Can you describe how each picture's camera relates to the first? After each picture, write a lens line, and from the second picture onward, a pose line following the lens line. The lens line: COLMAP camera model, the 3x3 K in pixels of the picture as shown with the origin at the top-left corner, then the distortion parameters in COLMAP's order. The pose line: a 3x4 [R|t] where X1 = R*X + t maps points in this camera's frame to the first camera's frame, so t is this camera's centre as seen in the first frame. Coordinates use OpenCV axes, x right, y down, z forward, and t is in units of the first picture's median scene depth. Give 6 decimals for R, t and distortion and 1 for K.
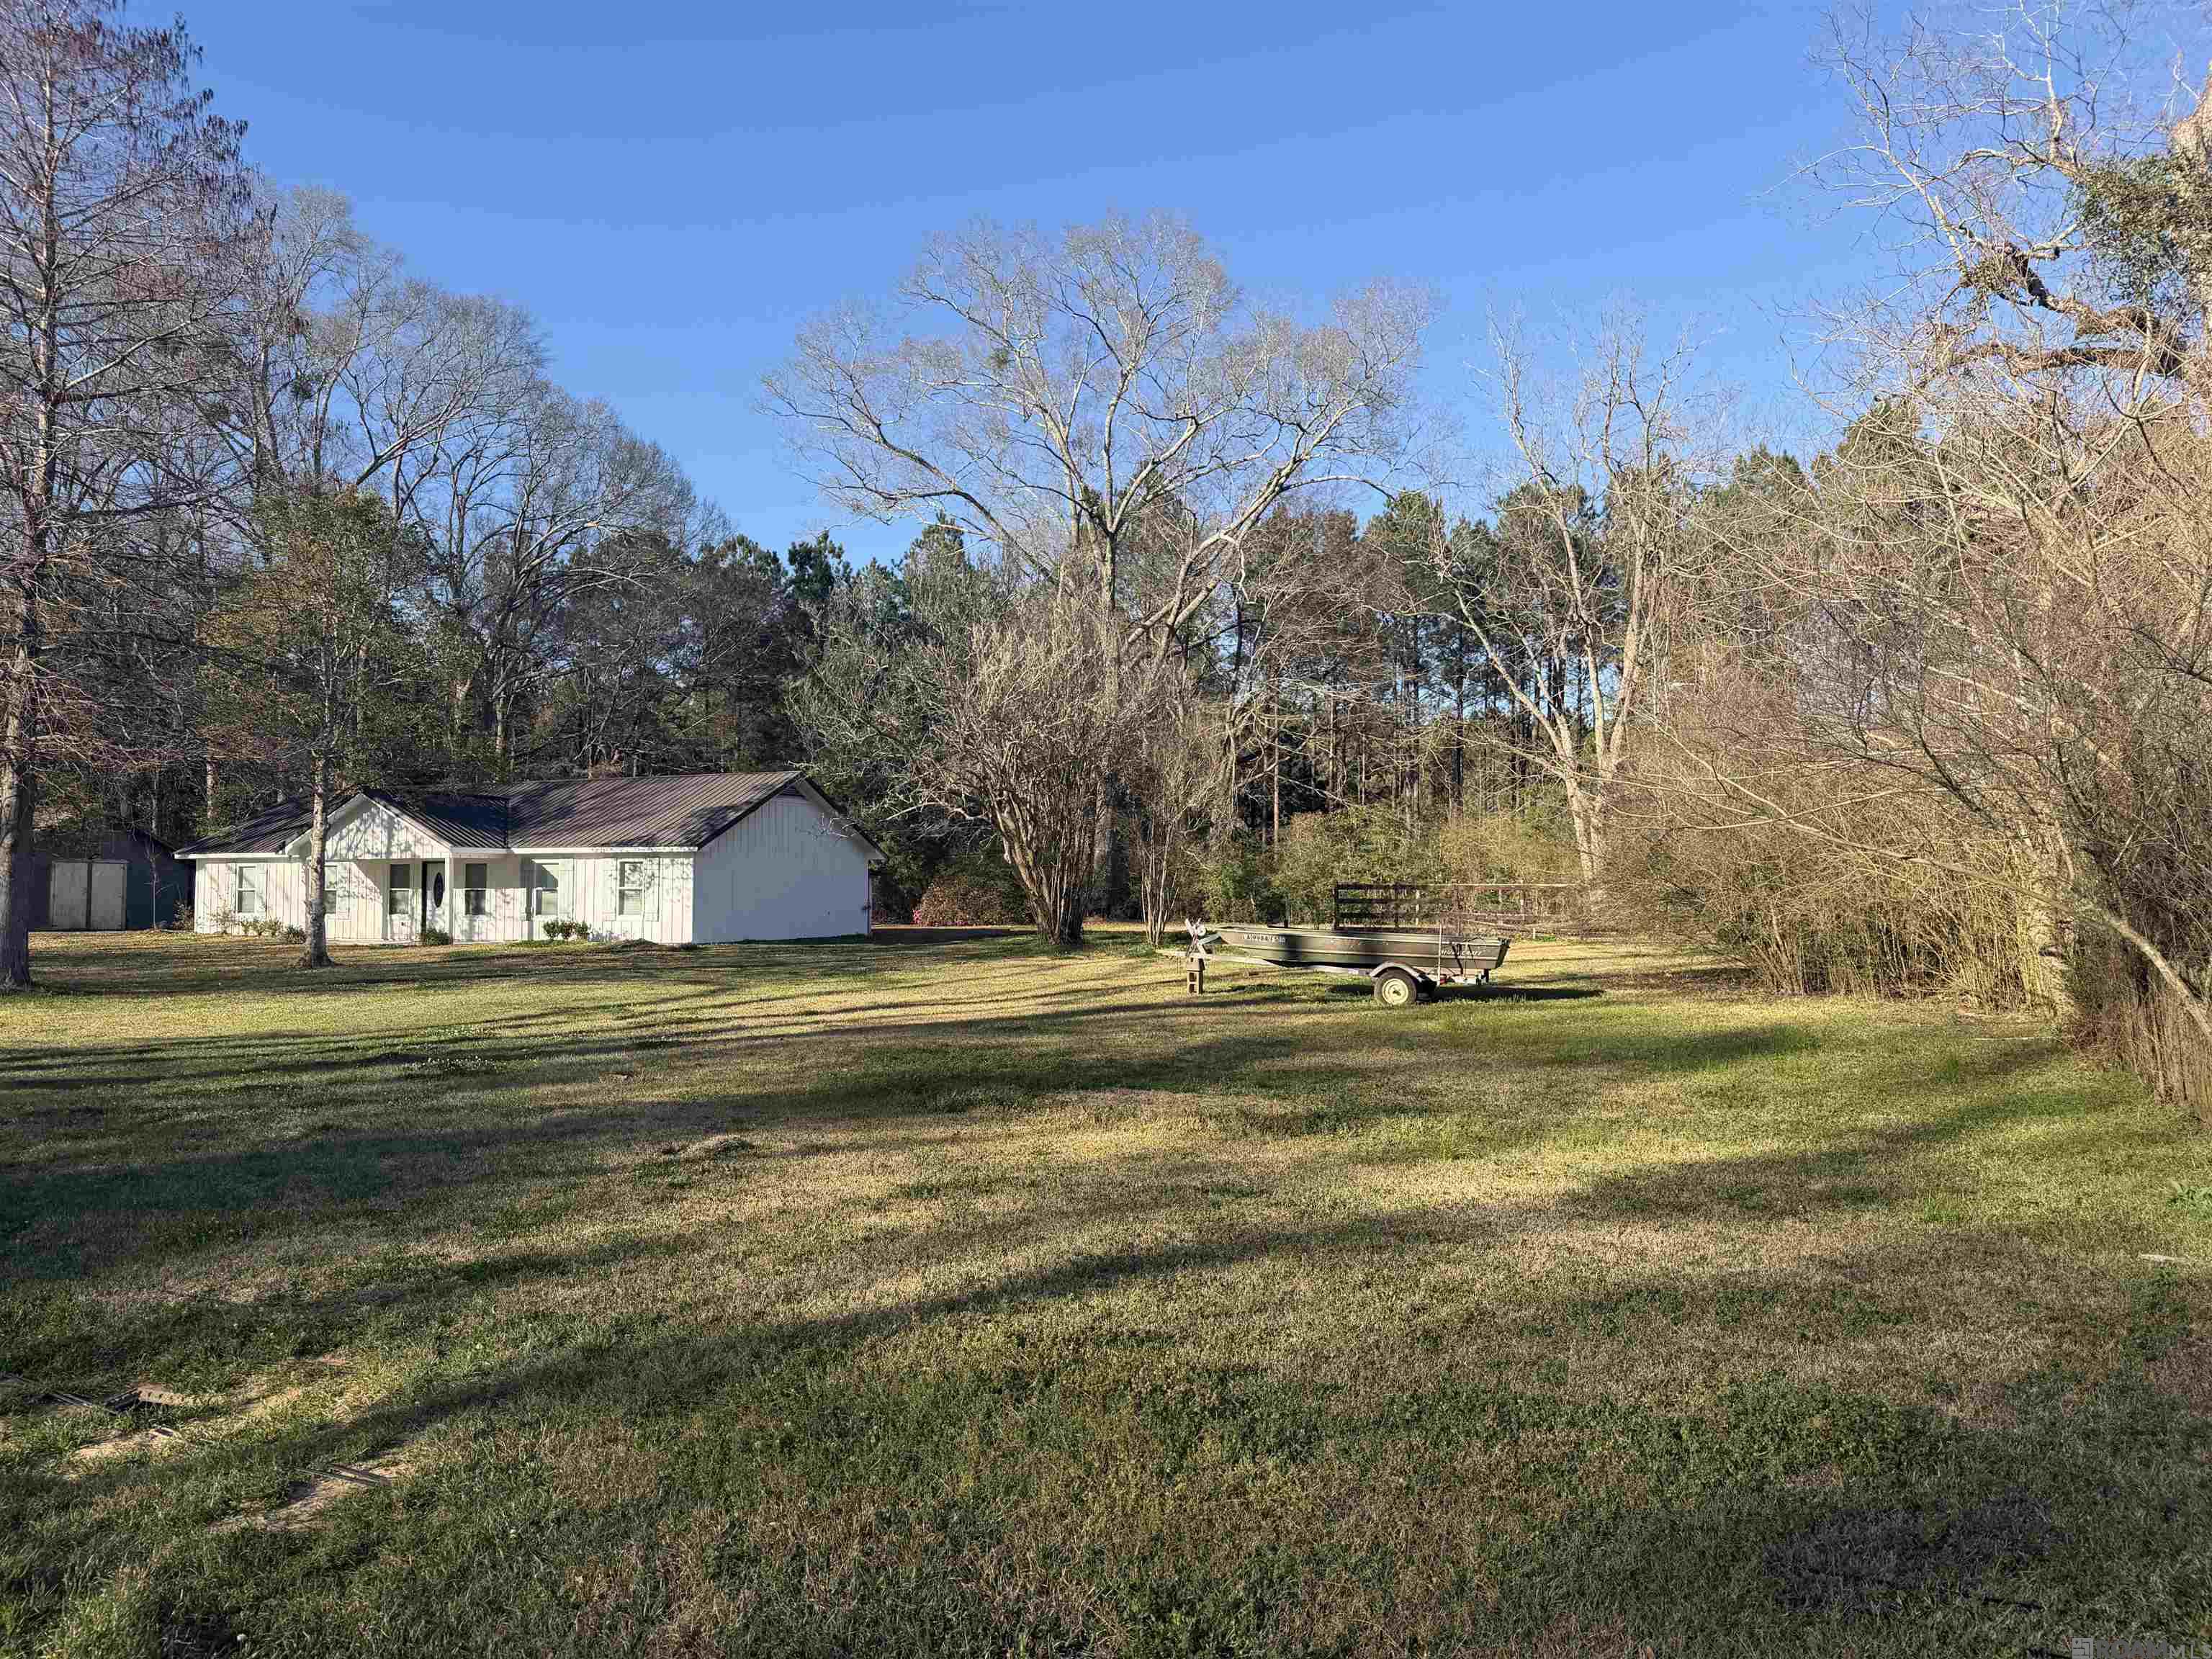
lens RADIAL K [[1550.1, 0, 1100.3], [0, 1550.1, 810.0], [0, 0, 1]] dist [0.105785, -0.133594]
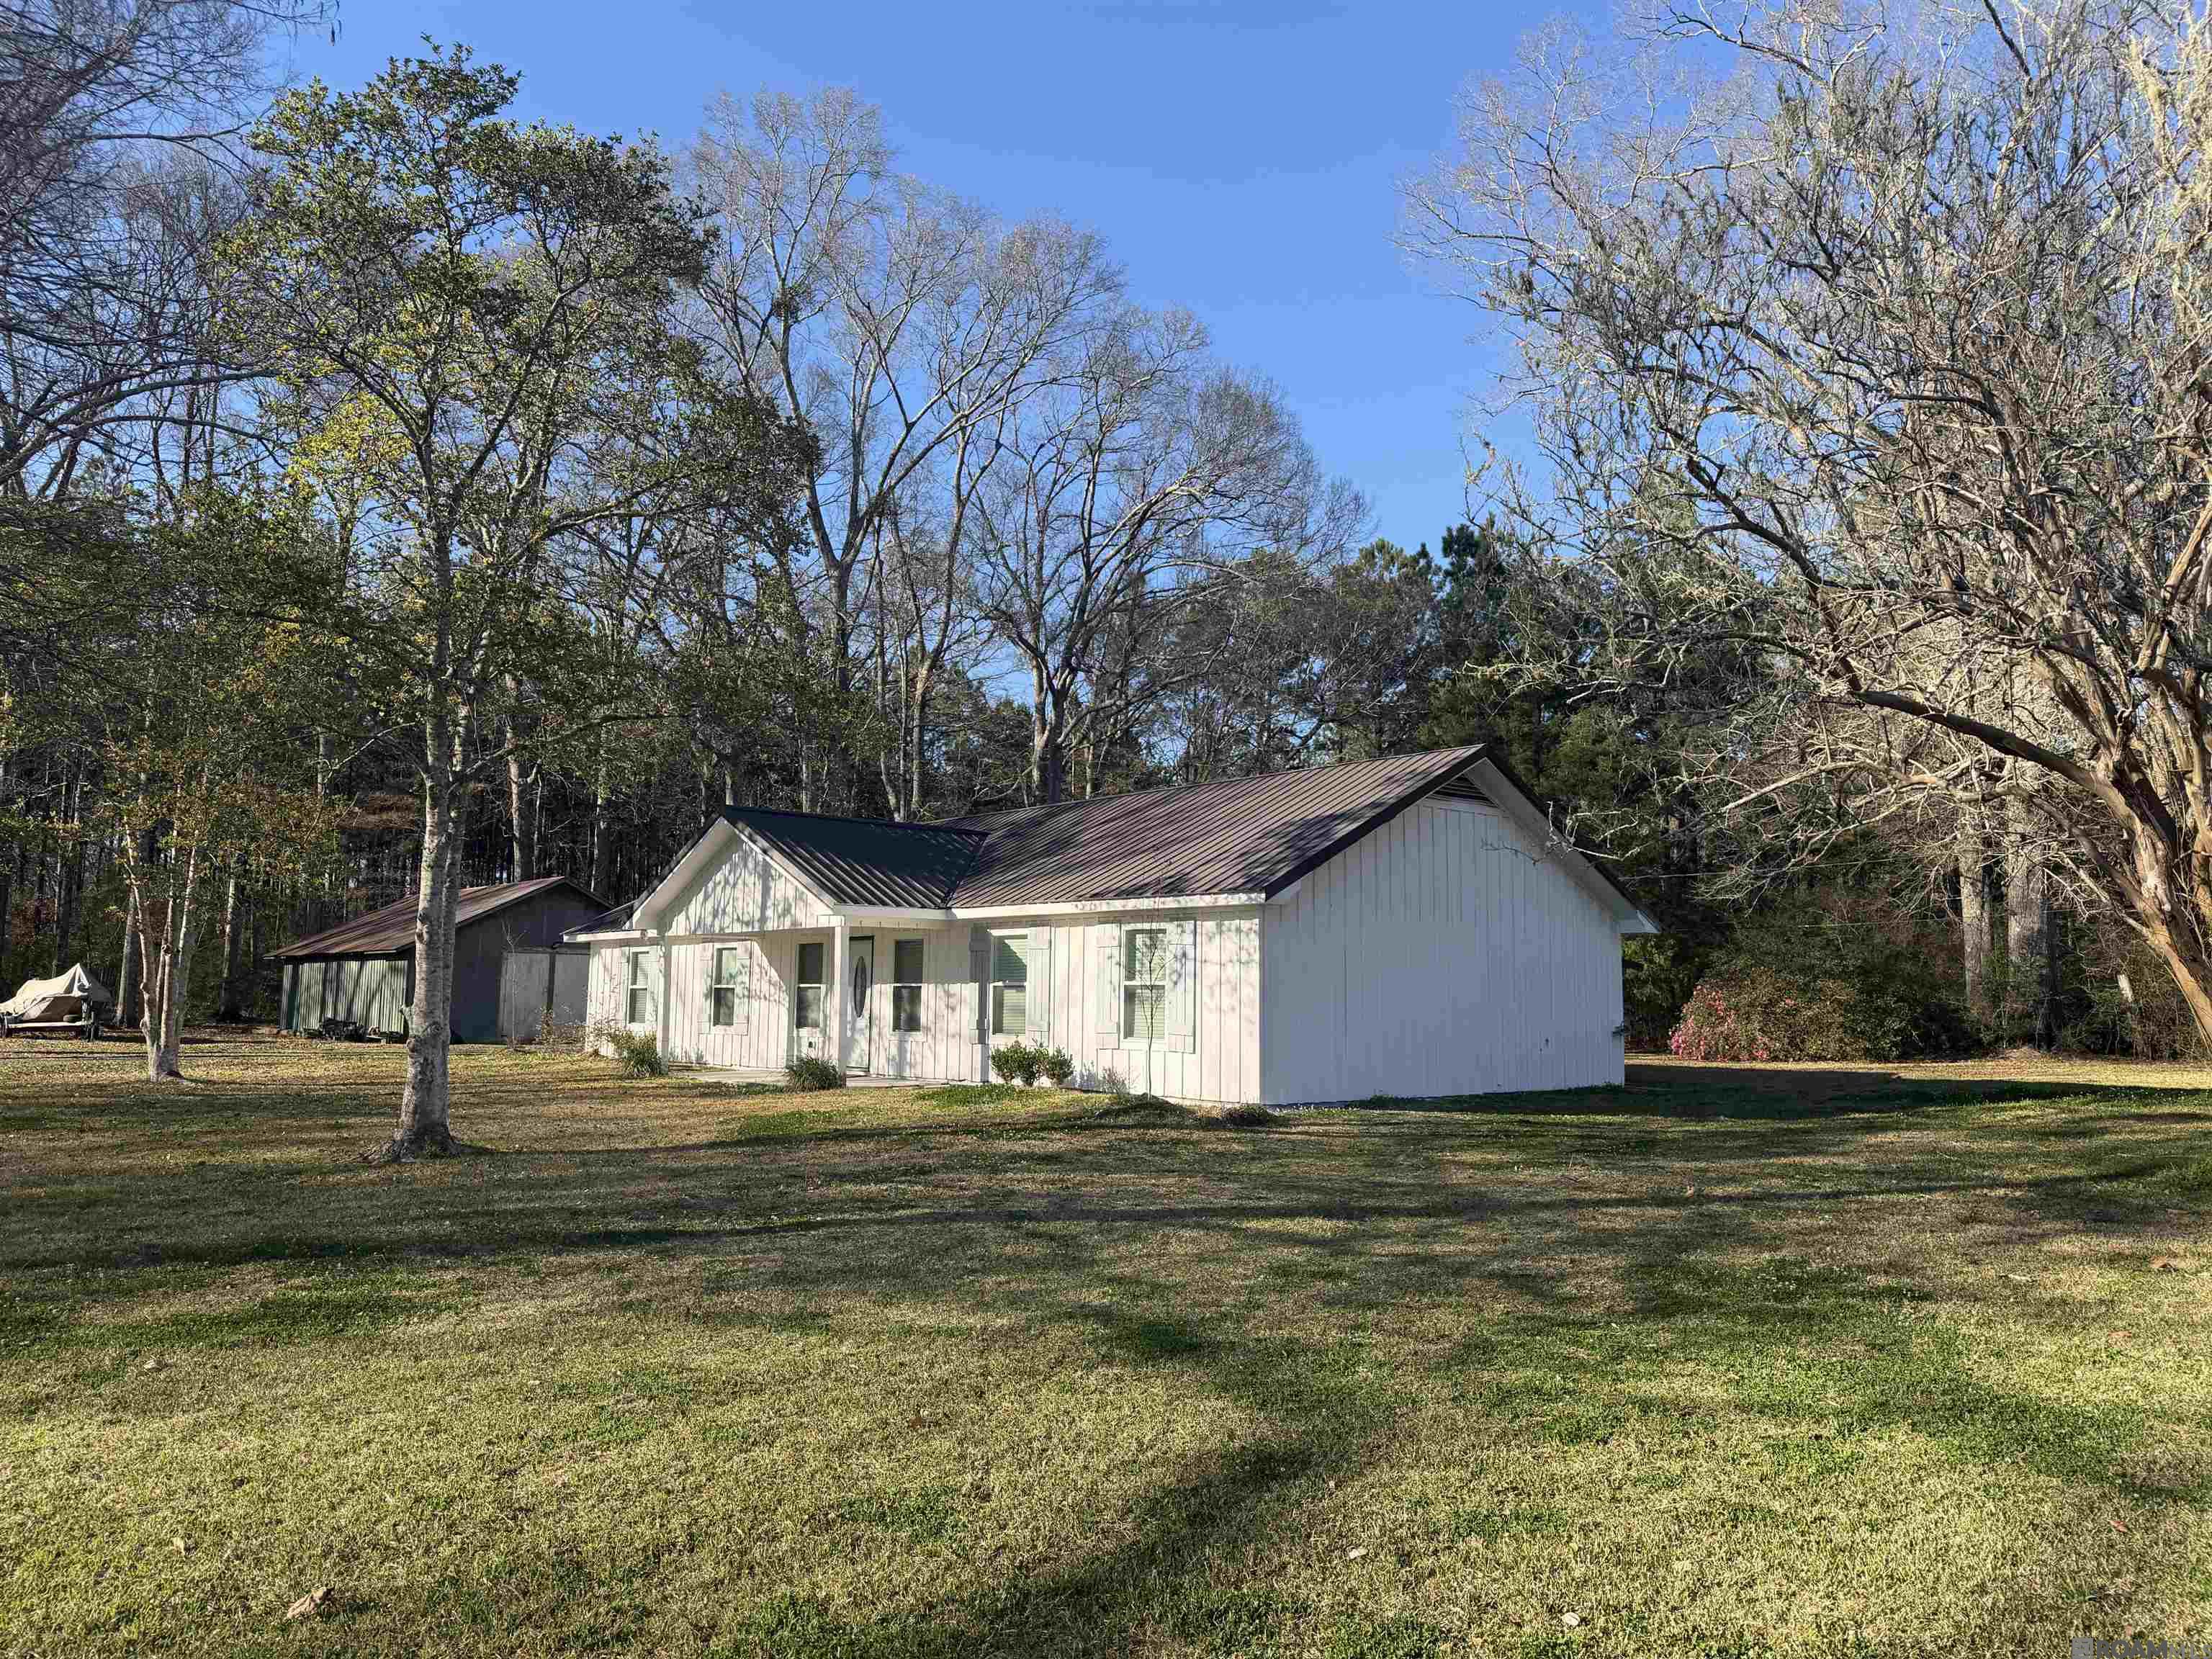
lens RADIAL K [[1550.1, 0, 1115.7], [0, 1550.1, 834.7], [0, 0, 1]] dist [0.105785, -0.133594]
pose [[0.919088, -0.034311, -0.392555, -0.112083], [0.013876, 0.998402, -0.054778, 0.028984], [0.393808, 0.044899, 0.918096, 0.528847]]
